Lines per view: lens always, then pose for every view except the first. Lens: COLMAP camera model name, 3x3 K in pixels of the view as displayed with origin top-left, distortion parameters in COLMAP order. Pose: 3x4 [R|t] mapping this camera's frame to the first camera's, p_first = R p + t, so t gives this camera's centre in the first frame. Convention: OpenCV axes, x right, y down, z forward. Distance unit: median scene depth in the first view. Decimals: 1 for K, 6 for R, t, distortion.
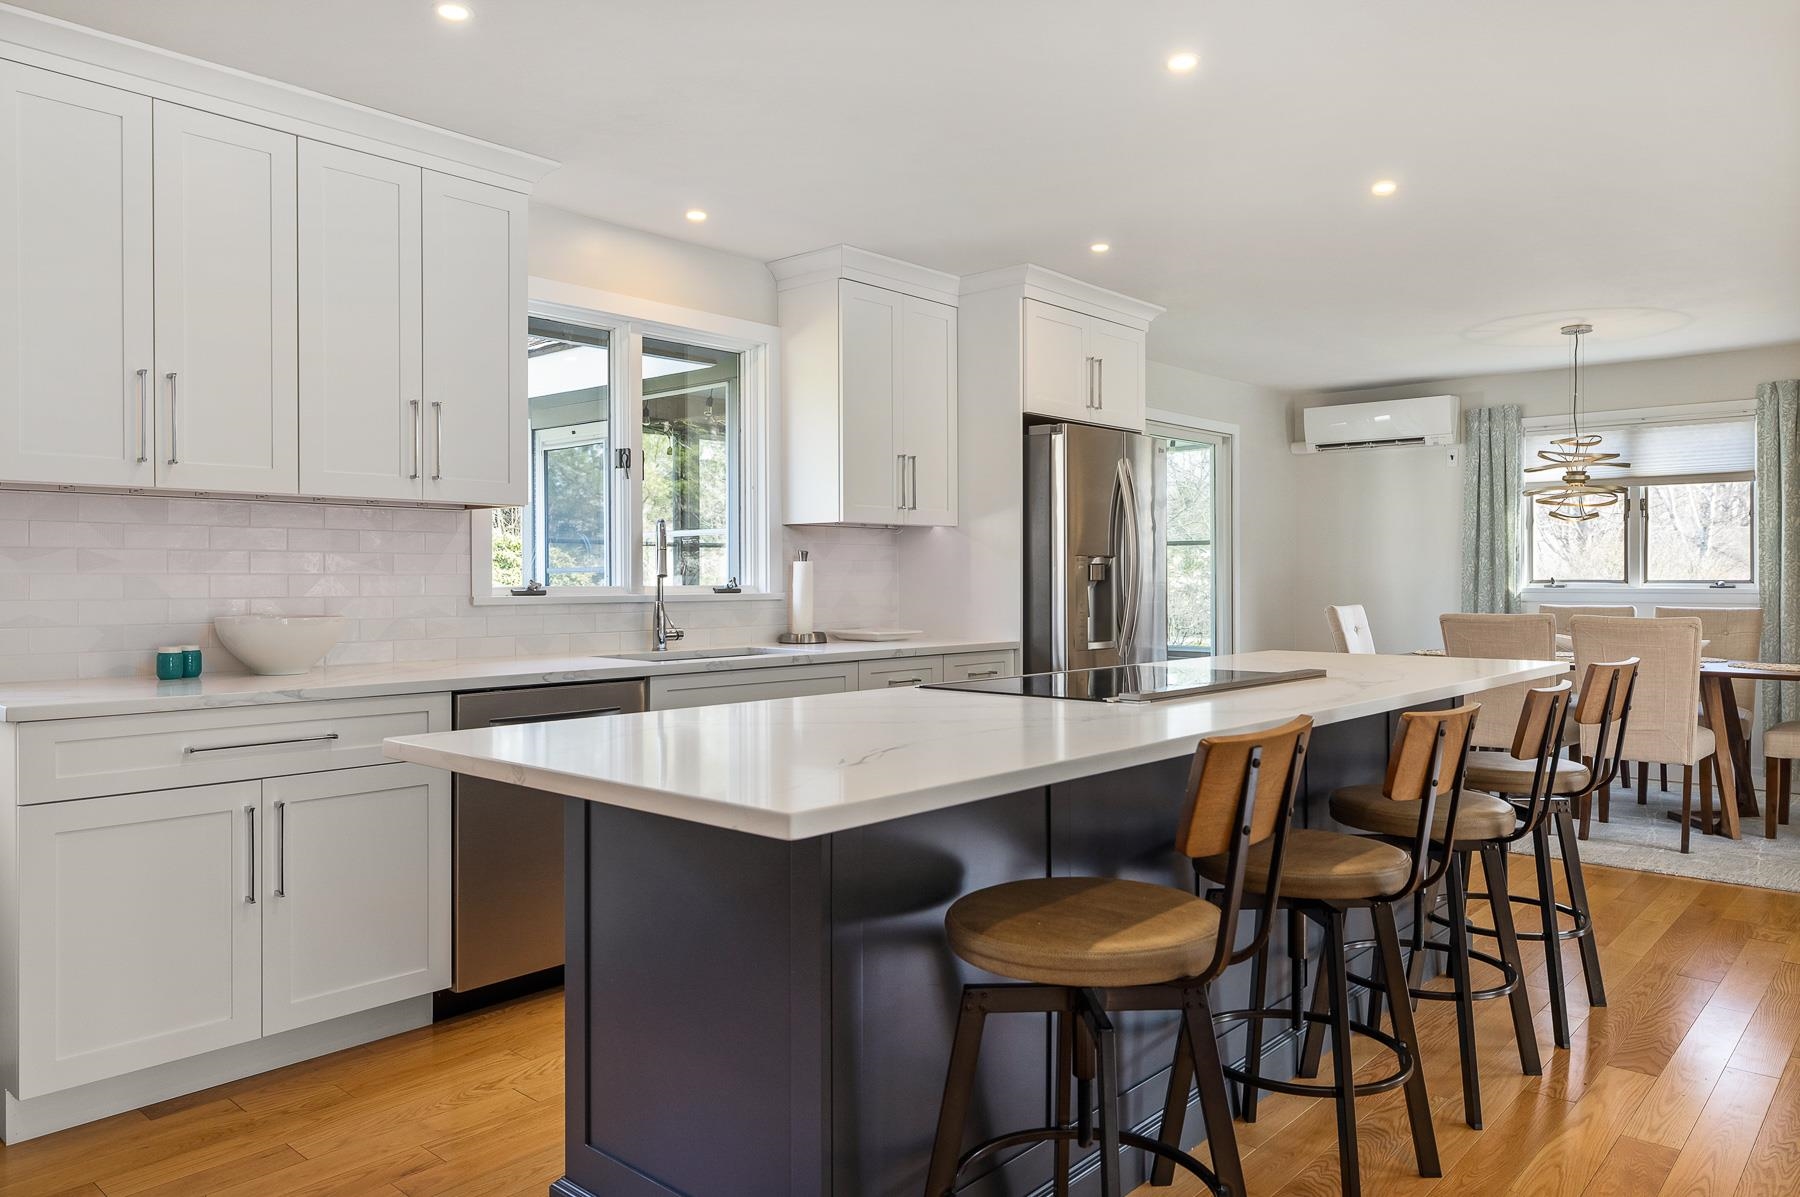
lens RADIAL K [[1216.7, 0, 909.2], [0, 1216.7, 594.4], [0, 0, 1]] dist [0.000280, 0.003367]
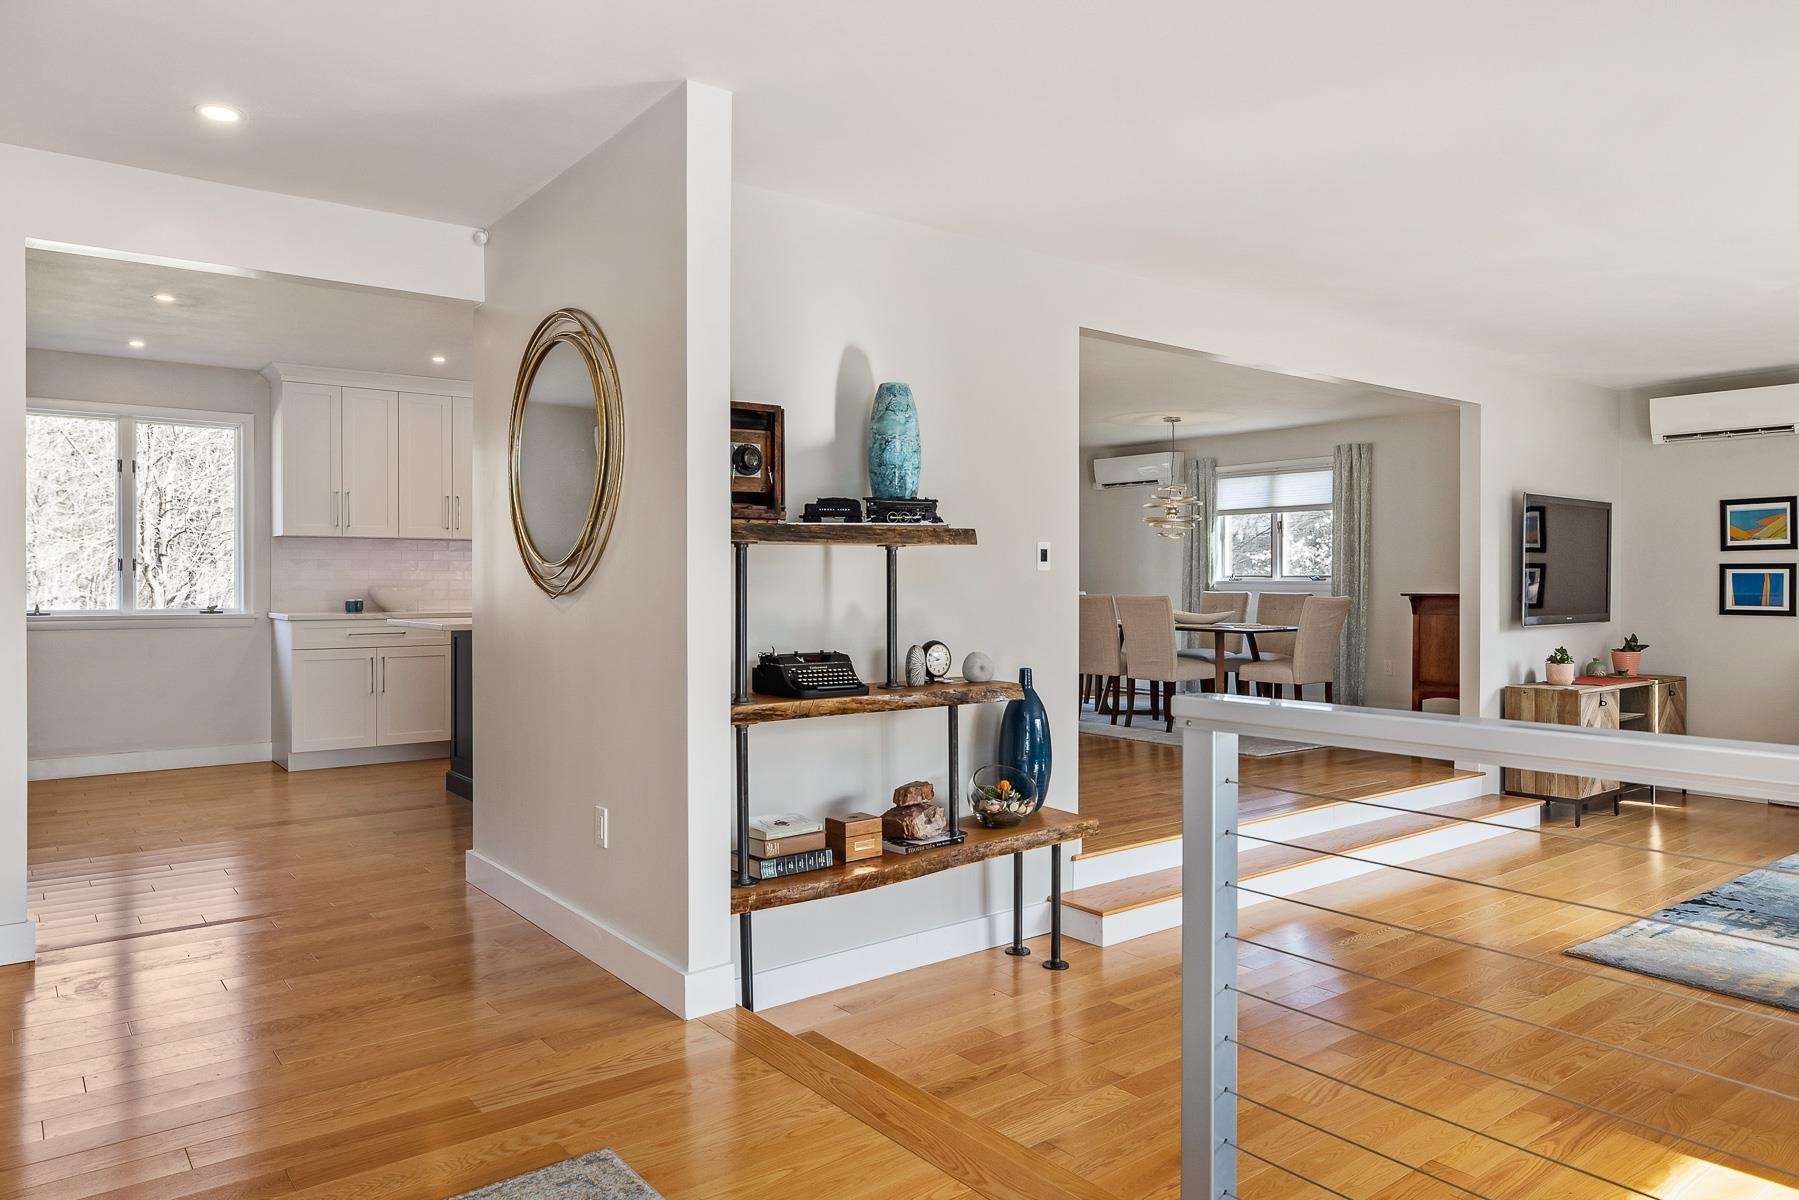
lens RADIAL K [[1184.0, 0, 903.8], [0, 1184.0, 604.6], [0, 0, 1]] dist [0.008785, -0.000032]
pose [[0.981040, 0.006916, -0.193681, 0.459310], [-0.004986, 0.999933, 0.010453, 0.010936], [0.193740, -0.009289, 0.981009, -0.549719]]
